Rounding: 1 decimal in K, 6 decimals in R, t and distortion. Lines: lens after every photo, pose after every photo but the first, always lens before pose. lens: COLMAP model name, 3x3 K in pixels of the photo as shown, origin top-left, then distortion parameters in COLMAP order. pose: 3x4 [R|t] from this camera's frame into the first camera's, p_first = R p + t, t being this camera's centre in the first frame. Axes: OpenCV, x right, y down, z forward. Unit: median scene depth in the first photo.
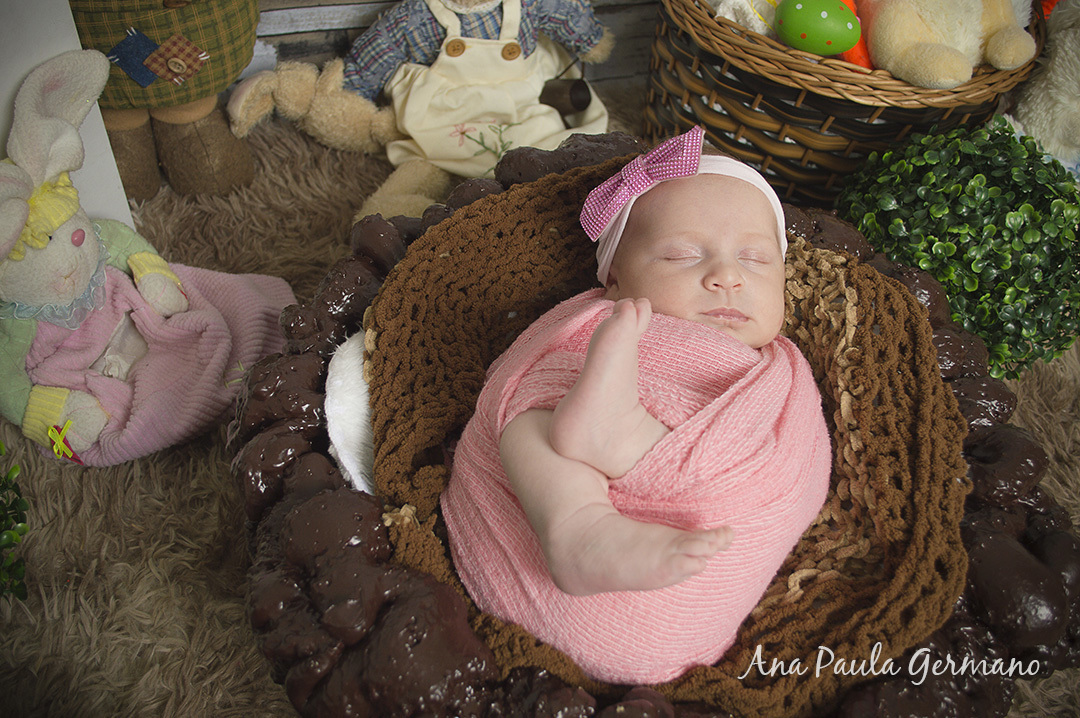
lens RADIAL K [[1014.8, 0, 533.6], [0, 1014.8, 364.5], [0, 0, 1]] dist [-0.057313, 0.000000]
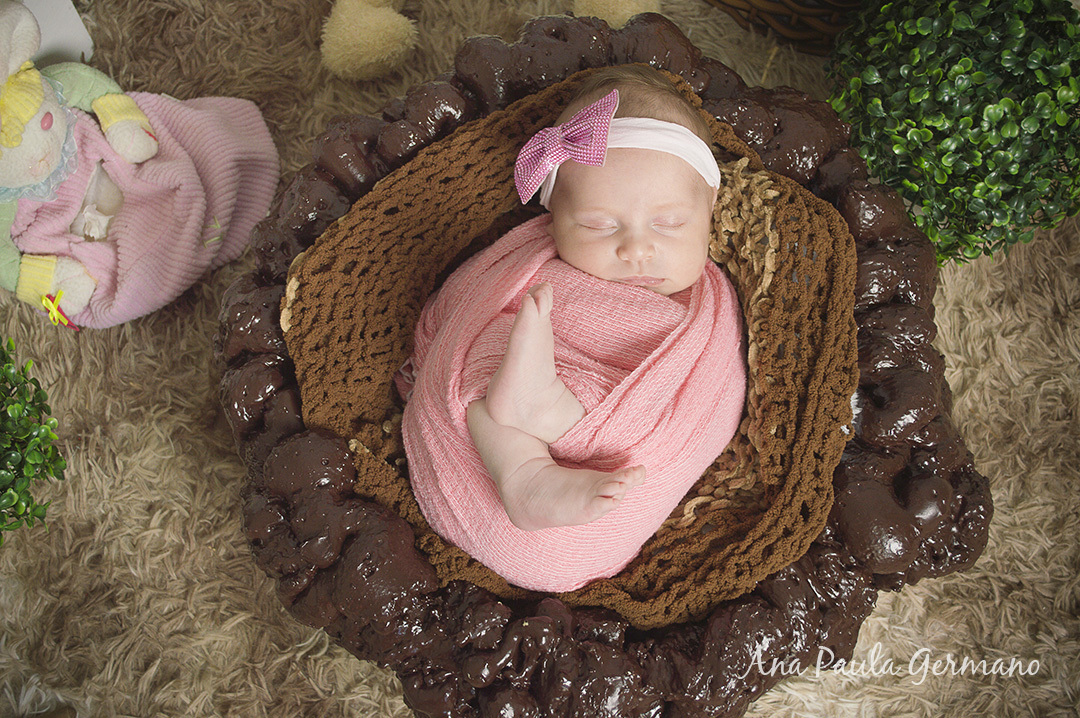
lens RADIAL K [[1346.6, 0, 486.8], [0, 1346.6, 411.4], [0, 0, 1]] dist [0.015283, 0.000000]
pose [[0.995903, 0.016533, -0.088899, 0.119517], [0.015763, 0.936347, 0.350722, -0.341858], [0.089039, -0.350686, 0.932251, -0.352153]]
